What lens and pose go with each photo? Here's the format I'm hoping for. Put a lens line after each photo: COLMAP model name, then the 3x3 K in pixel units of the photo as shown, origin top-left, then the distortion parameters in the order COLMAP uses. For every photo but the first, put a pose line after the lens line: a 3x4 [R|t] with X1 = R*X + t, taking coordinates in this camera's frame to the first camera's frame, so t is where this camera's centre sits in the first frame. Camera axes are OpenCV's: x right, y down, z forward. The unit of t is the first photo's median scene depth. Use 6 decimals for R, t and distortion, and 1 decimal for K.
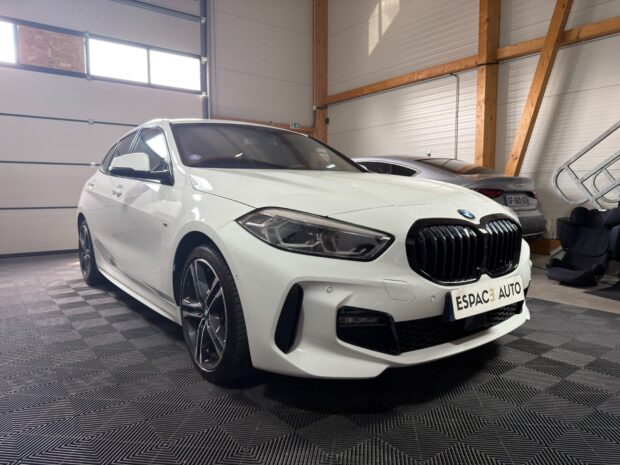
lens RADIAL K [[437.6, 0, 310.7], [0, 437.6, 233.0], [0, 0, 1]] dist [0.004671, -0.001969]
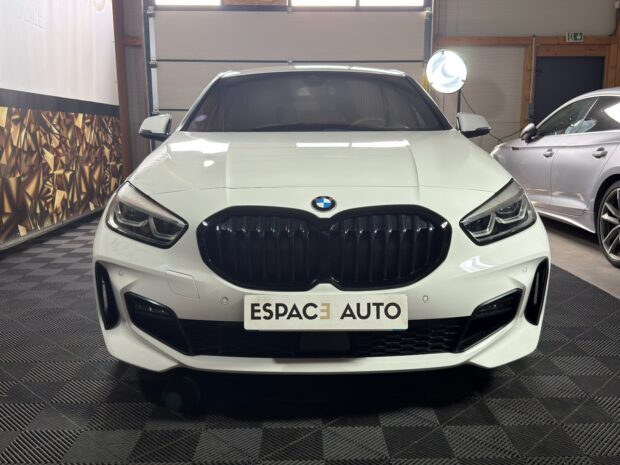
lens RADIAL K [[592.5, 0, 310.1], [0, 592.5, 231.6], [0, 0, 1]] dist [0.057739, 0.000000]
pose [[0.806605, 0.097049, -0.583069, 1.036626], [-0.053788, 0.994388, 0.091101, -0.095632], [0.588638, -0.042120, 0.807298, 0.155854]]
